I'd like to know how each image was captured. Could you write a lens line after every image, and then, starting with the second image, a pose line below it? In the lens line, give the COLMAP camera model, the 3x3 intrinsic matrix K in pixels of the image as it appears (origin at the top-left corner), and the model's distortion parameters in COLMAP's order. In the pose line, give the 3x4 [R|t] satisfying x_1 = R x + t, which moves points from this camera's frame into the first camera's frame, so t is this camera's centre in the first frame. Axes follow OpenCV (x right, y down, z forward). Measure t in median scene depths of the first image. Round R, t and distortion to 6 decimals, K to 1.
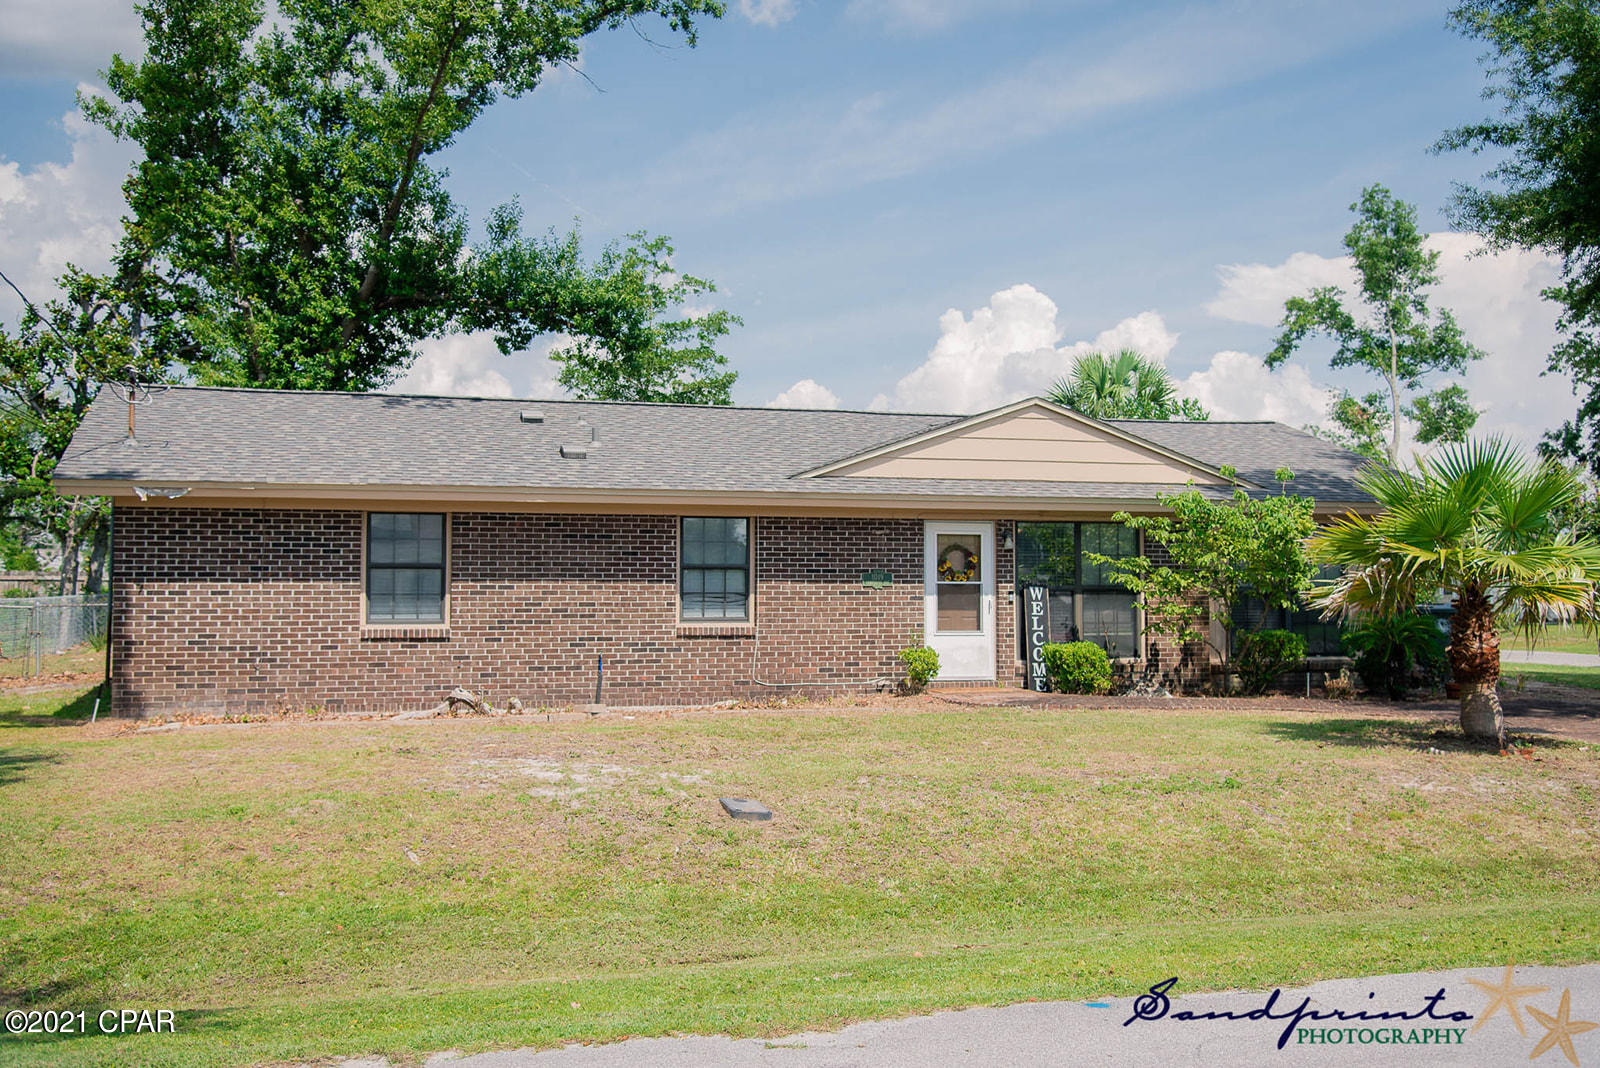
lens RADIAL K [[1592.3, 0, 800.5], [0, 1592.3, 546.8], [0, 0, 1]] dist [0.060426, 0.000000]
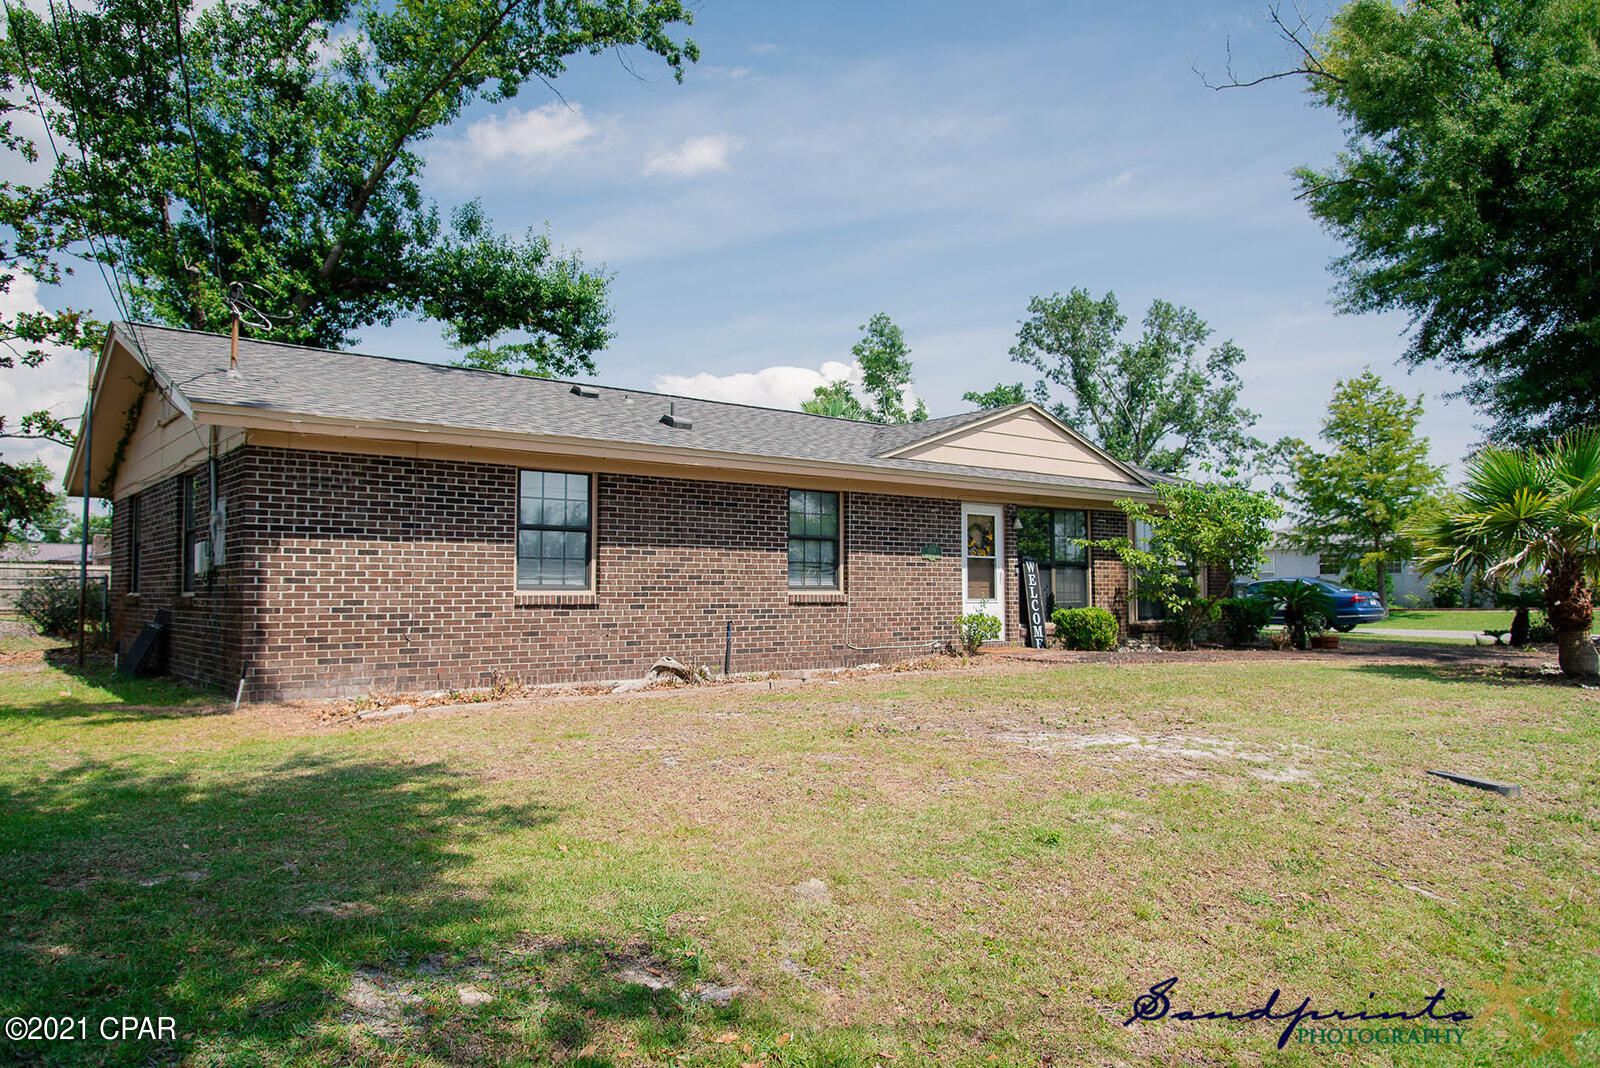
lens RADIAL K [[1090.1, 0, 802.1], [0, 1090.1, 535.9], [0, 0, 1]] dist [0.014304, 0.008909]
pose [[0.926294, 0.017787, 0.376382, -0.346273], [-0.009221, 0.999656, -0.024550, 0.030372], [-0.376690, 0.019270, 0.926139, 0.347526]]
